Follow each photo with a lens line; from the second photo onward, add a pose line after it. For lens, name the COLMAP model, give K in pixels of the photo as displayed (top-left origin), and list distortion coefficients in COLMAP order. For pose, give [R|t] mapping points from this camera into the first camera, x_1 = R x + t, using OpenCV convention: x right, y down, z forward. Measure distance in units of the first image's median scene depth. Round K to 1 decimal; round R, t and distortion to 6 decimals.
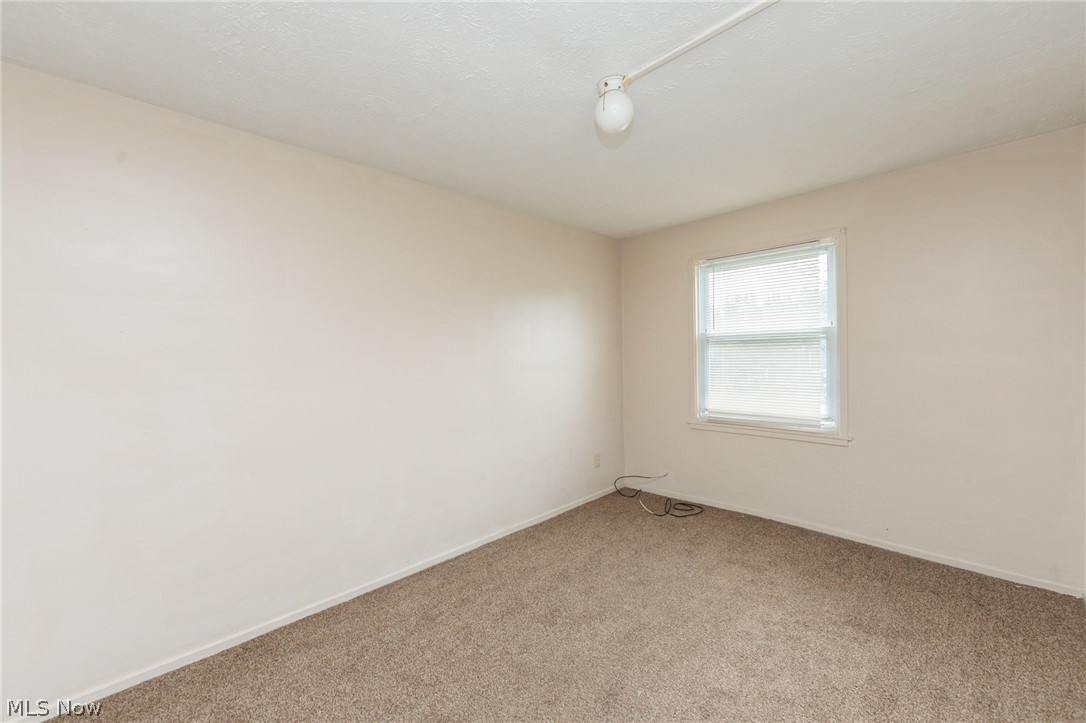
lens RADIAL K [[428.8, 0, 545.5], [0, 428.8, 360.8], [0, 0, 1]] dist [-0.001128, -0.000202]
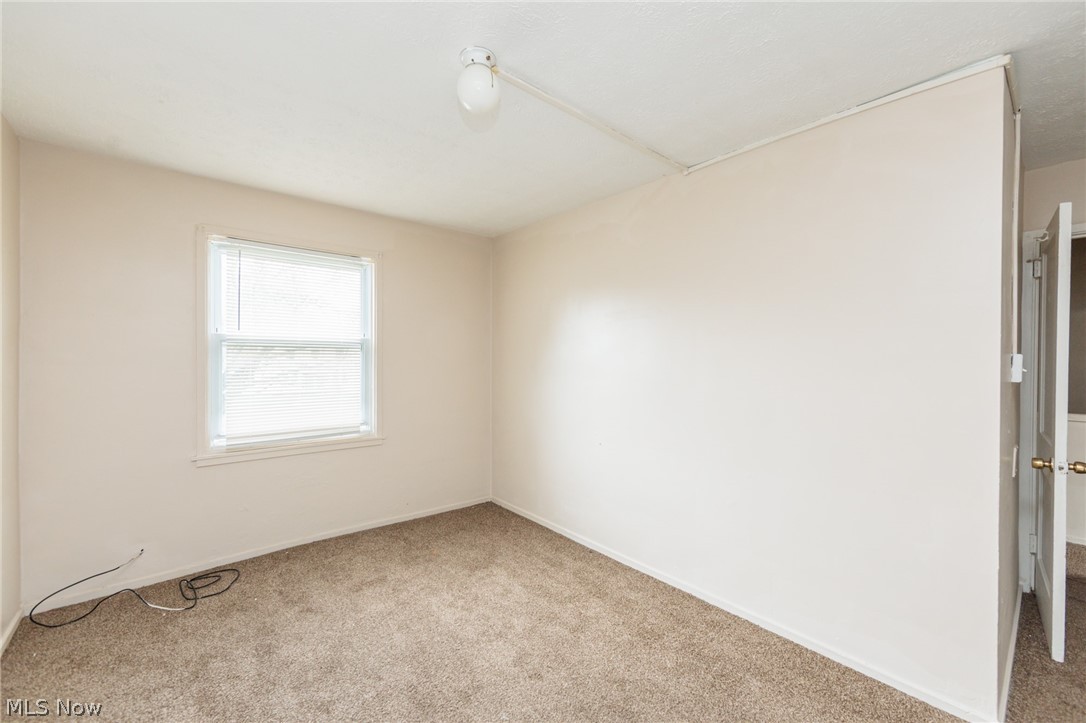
lens RADIAL K [[442.0, 0, 543.0], [0, 442.0, 361.5], [0, 0, 1]] dist [-0.000592, -0.000226]
pose [[0.059802, 0.016100, 0.998080, -0.432471], [0.006967, 0.999839, -0.016545, 0.000415], [-0.998186, 0.007943, 0.059681, 0.477314]]
